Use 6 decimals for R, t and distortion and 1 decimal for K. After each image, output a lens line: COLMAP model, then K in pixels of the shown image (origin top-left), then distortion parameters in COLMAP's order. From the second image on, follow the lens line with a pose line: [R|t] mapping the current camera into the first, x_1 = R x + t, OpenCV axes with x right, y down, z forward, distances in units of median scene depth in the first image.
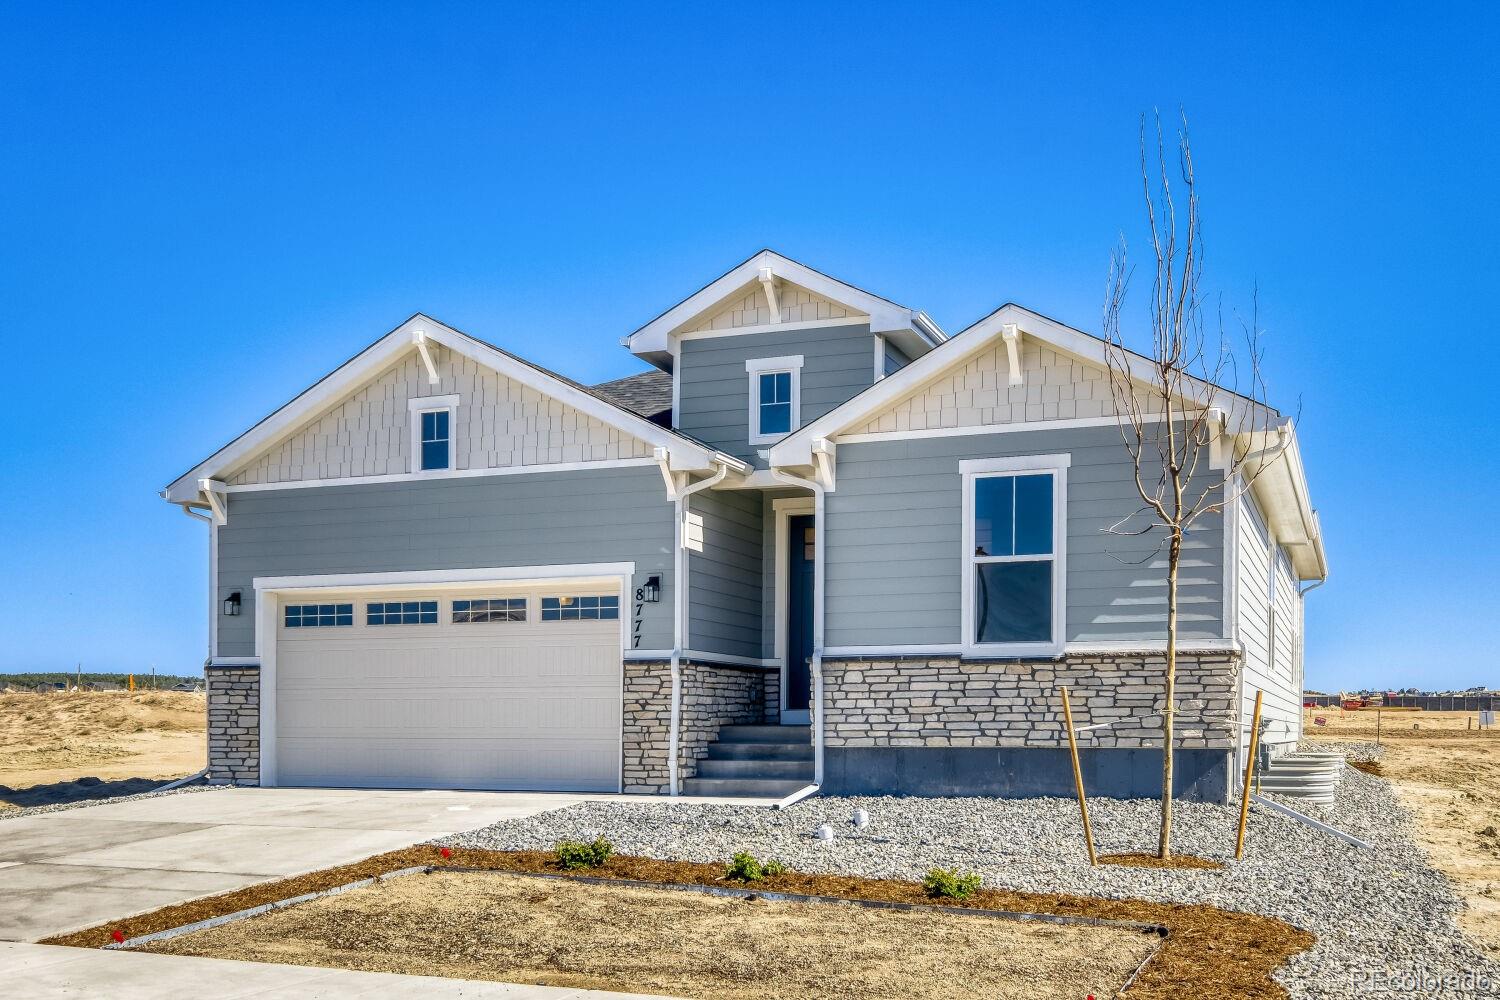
lens RADIAL K [[1723.3, 0, 750.7], [0, 1723.3, 499.7], [0, 0, 1]] dist [0.009315, 0.000000]
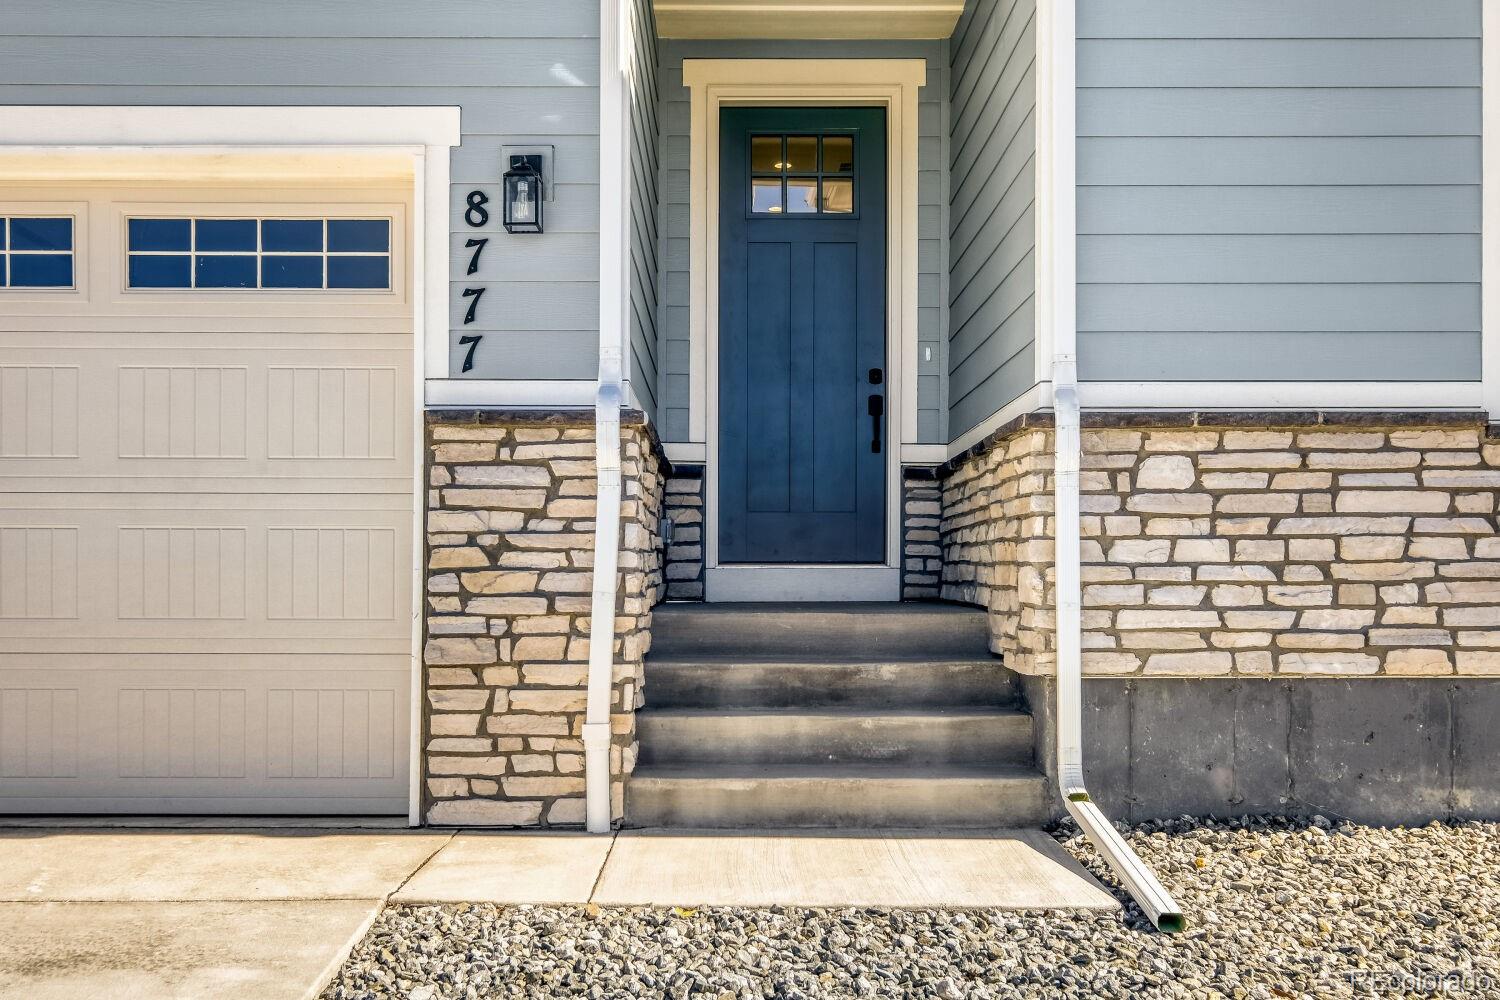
lens RADIAL K [[1723.3, 0, 748.8], [0, 1723.3, 500.2], [0, 0, 1]] dist [0.009315, 0.000000]
pose [[0.937236, 0.018602, 0.348199, -0.133978], [-0.047552, 0.996066, 0.074780, 0.086520], [-0.345438, -0.086644, 0.934433, 0.709003]]
